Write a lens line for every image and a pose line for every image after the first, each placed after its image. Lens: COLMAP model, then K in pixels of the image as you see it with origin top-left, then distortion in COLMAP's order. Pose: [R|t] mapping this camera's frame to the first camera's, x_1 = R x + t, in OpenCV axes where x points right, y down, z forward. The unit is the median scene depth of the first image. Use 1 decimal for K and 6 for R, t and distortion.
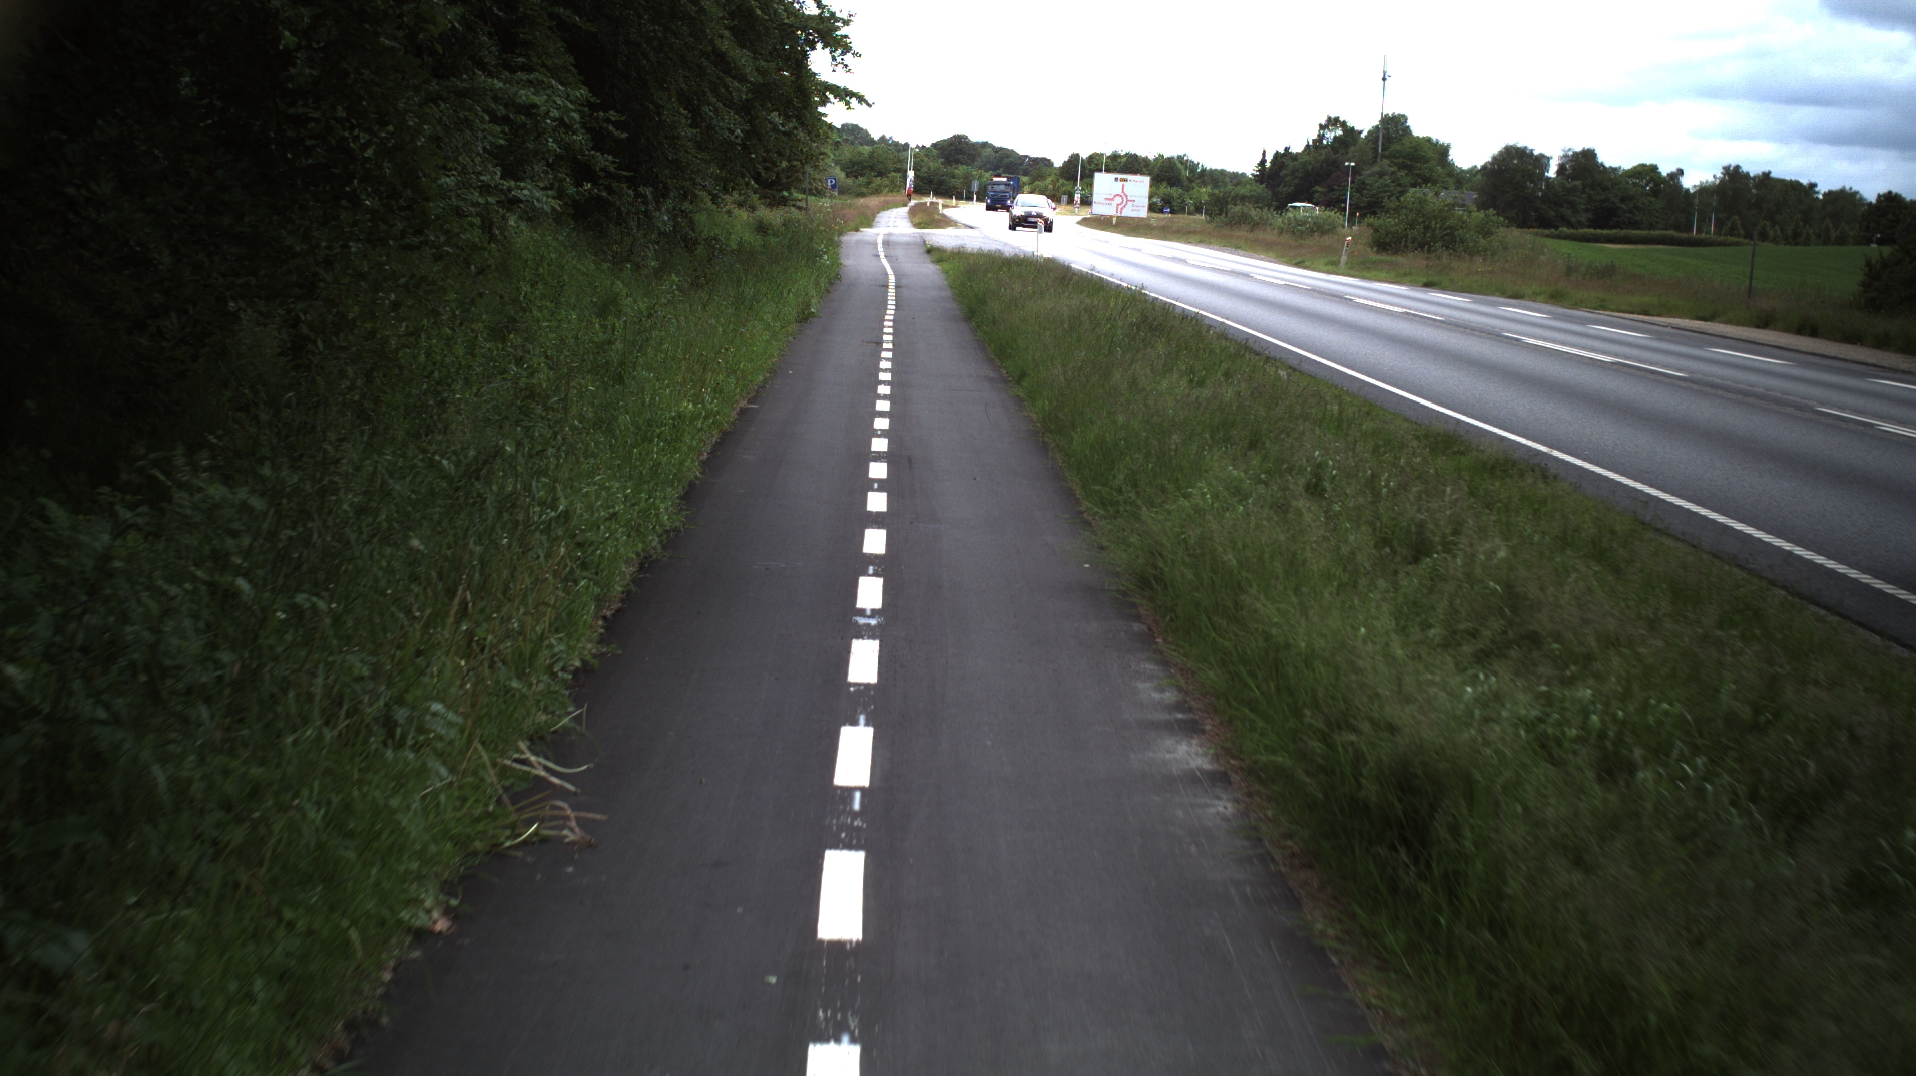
lens RADIAL K [[3793.9, 0, 957.8], [0, 3793.9, 536.6], [0, 0, 1]] dist [-0.361971, 0.000000]
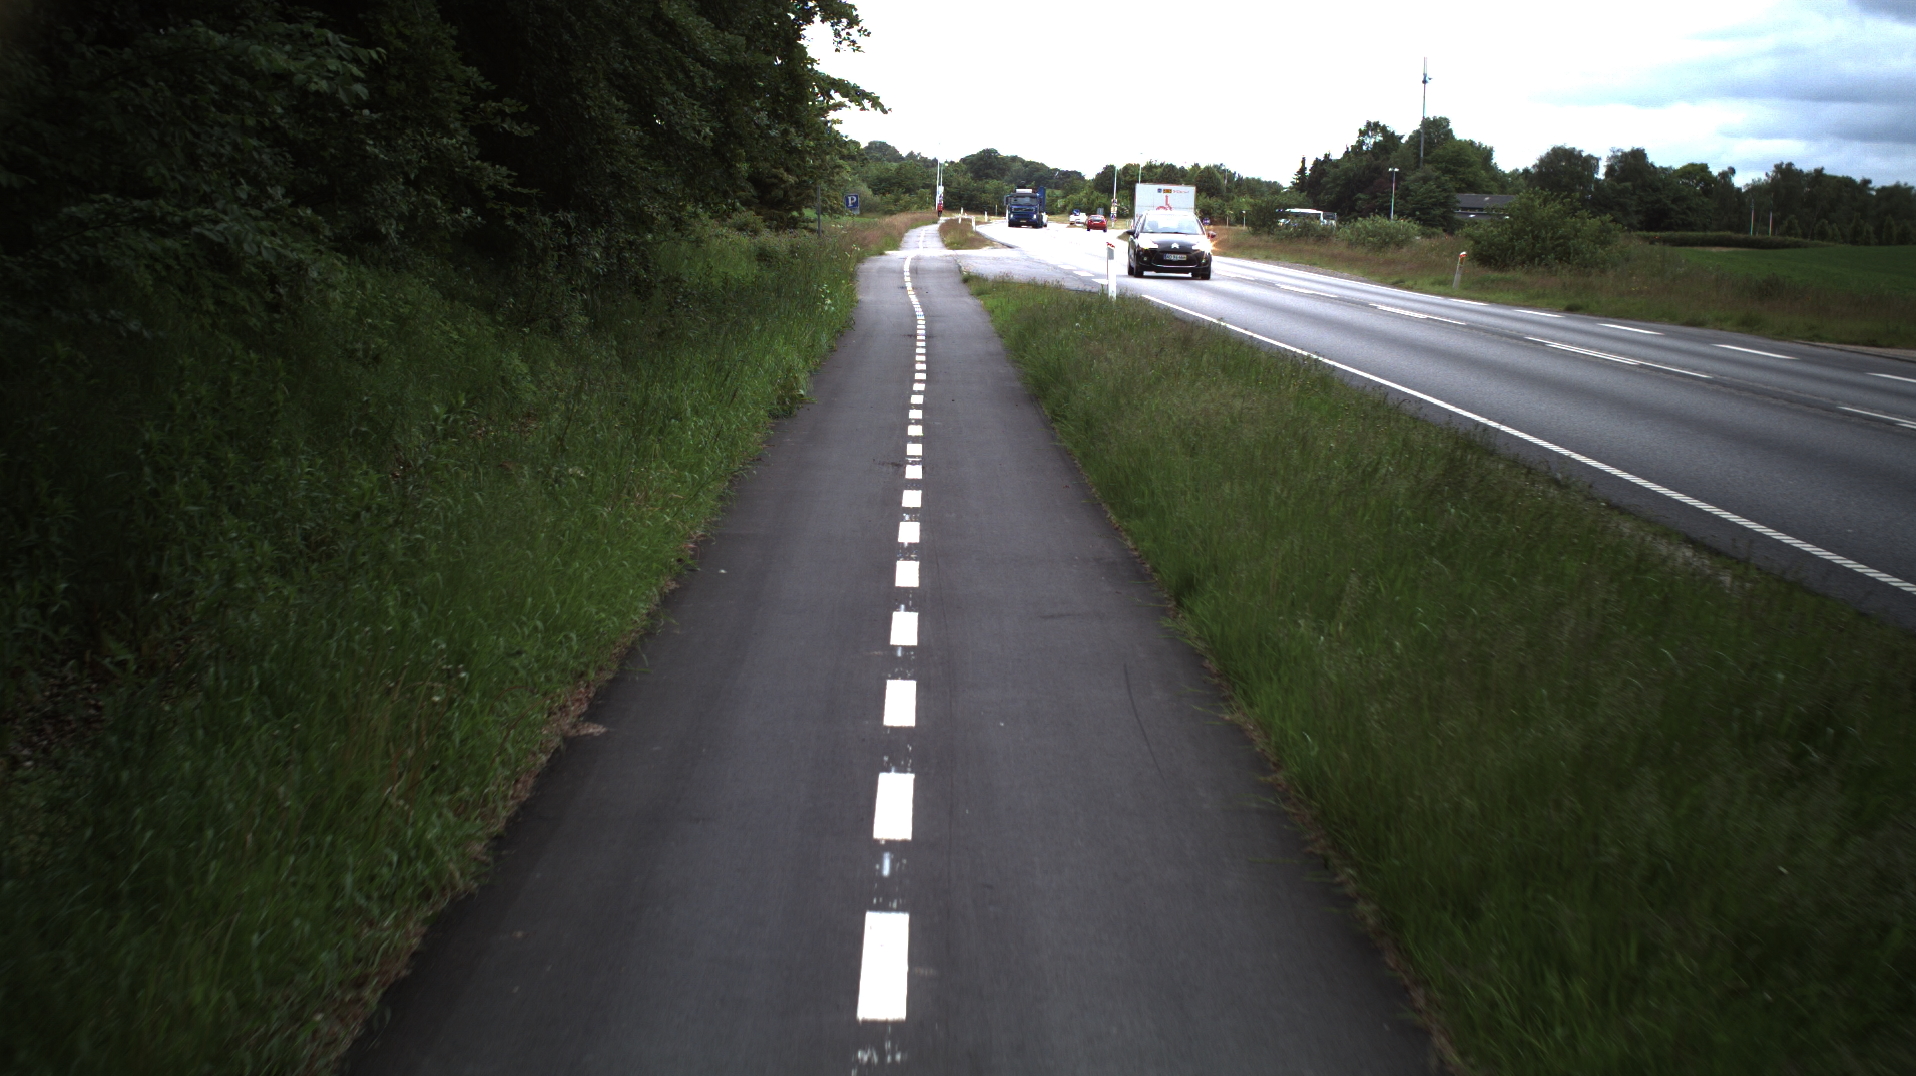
lens RADIAL K [[3096.2, 0, 956.9], [0, 3096.2, 535.1], [0, 0, 1]] dist [-0.239364, 0.000000]
pose [[0.999744, -0.020901, -0.008708, -0.003530], [0.021029, 0.999666, 0.014989, -0.021655], [0.008391, -0.015169, 0.999850, 0.234425]]
